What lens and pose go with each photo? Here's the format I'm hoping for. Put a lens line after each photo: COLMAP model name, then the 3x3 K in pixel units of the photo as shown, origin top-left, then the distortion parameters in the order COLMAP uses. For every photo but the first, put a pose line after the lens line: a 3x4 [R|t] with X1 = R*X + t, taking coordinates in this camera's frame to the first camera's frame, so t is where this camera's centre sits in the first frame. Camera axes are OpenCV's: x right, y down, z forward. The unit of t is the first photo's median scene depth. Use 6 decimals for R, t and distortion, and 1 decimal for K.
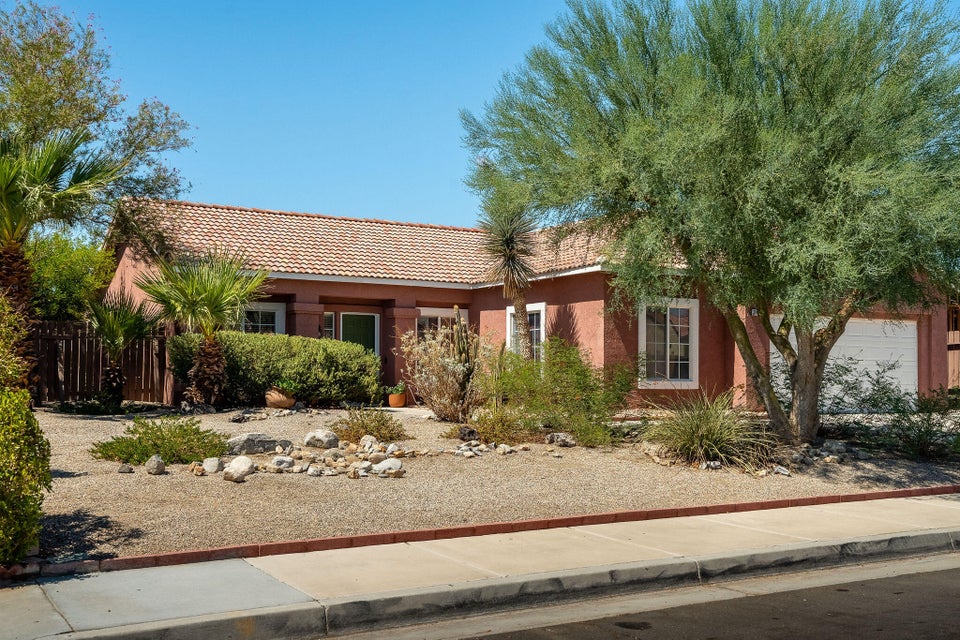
lens RADIAL K [[981.3, 0, 480.0], [0, 981.3, 320.0], [0, 0, 1]] dist [0.069446, -0.001446]
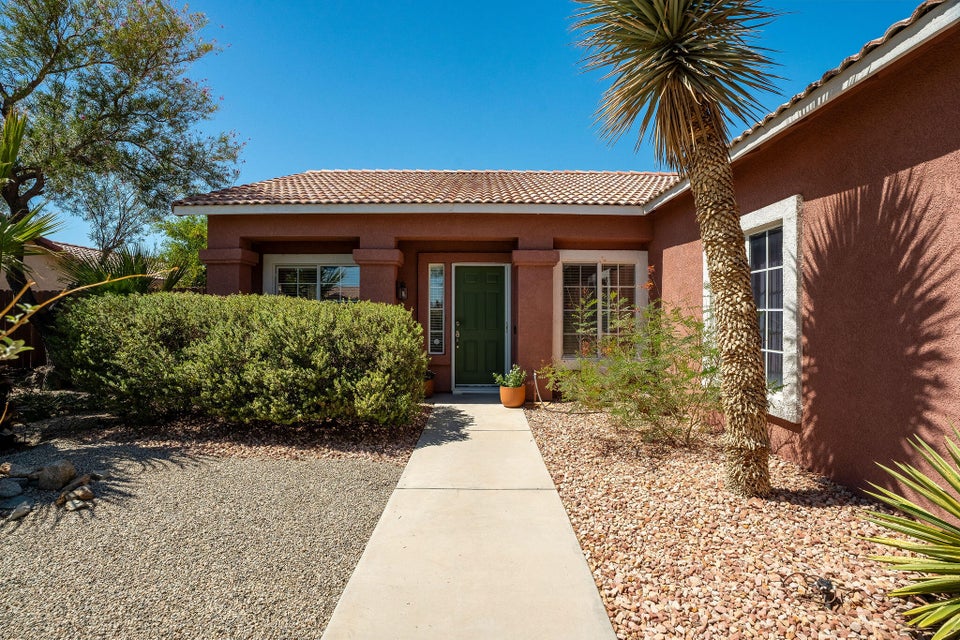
lens RADIAL K [[438.8, 0, 482.7], [0, 438.8, 307.4], [0, 0, 1]] dist [-0.027216, 0.000111]
pose [[0.855994, -0.008581, -0.516914, 0.048222], [0.027785, 0.999181, 0.029425, 0.016964], [0.516238, -0.039550, 0.855531, 0.789298]]
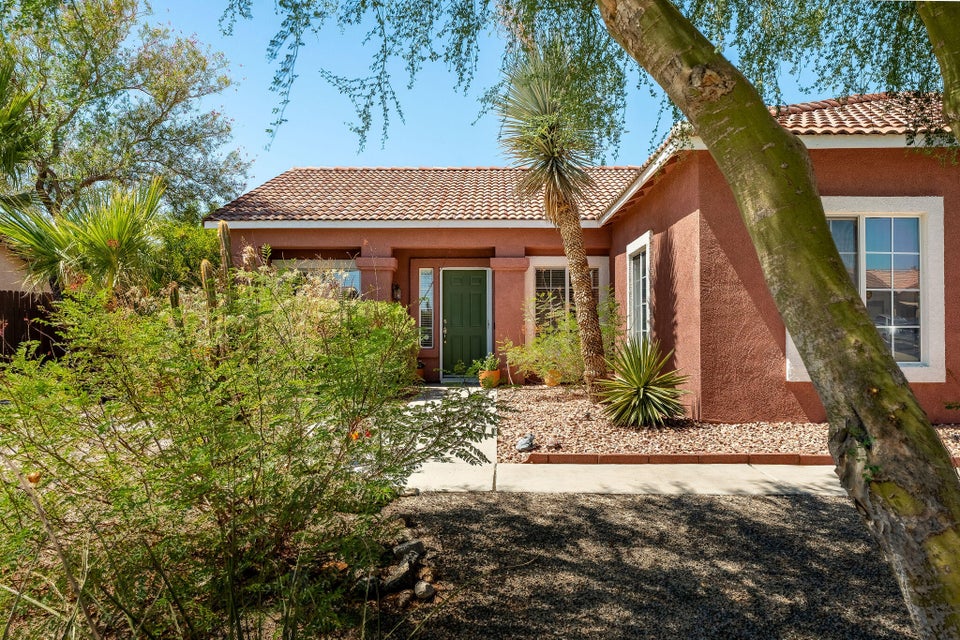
lens RADIAL K [[665.8, 0, 480.0], [0, 665.8, 320.0], [0, 0, 1]] dist [-0.020809, -0.000866]
pose [[0.841134, -0.009595, -0.540742, 0.200168], [0.030698, 0.999078, 0.030023, 0.021570], [0.539955, -0.041854, 0.840653, 0.591744]]
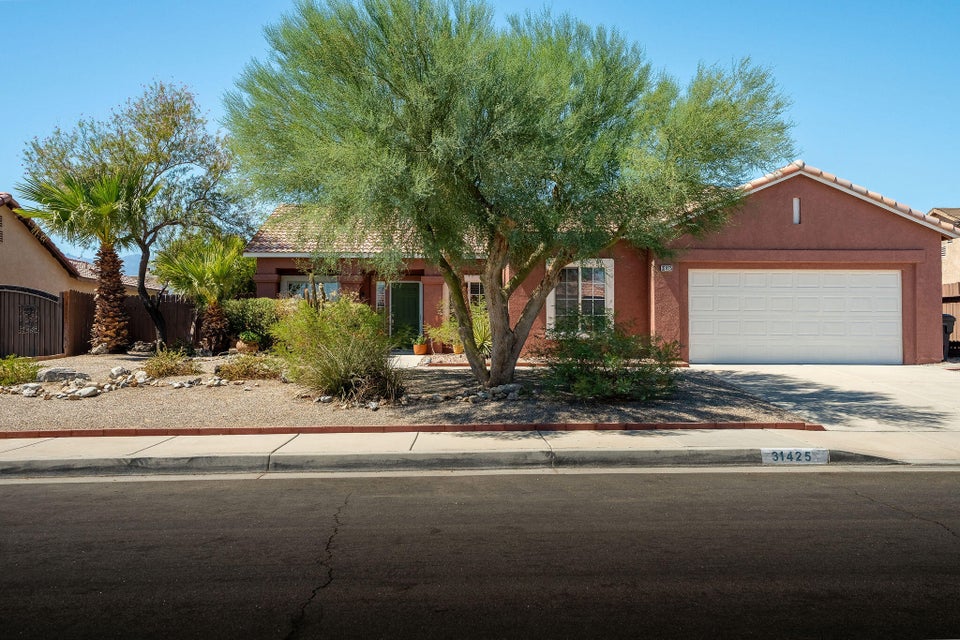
lens RADIAL K [[823.0, 0, 480.0], [0, 823.0, 320.0], [0, 0, 1]] dist [0.106467, 0.003452]
pose [[0.872973, -0.010472, -0.487656, 0.526313], [0.030525, 0.998983, 0.033192, 0.011753], [0.486812, -0.043861, 0.872405, 0.120588]]
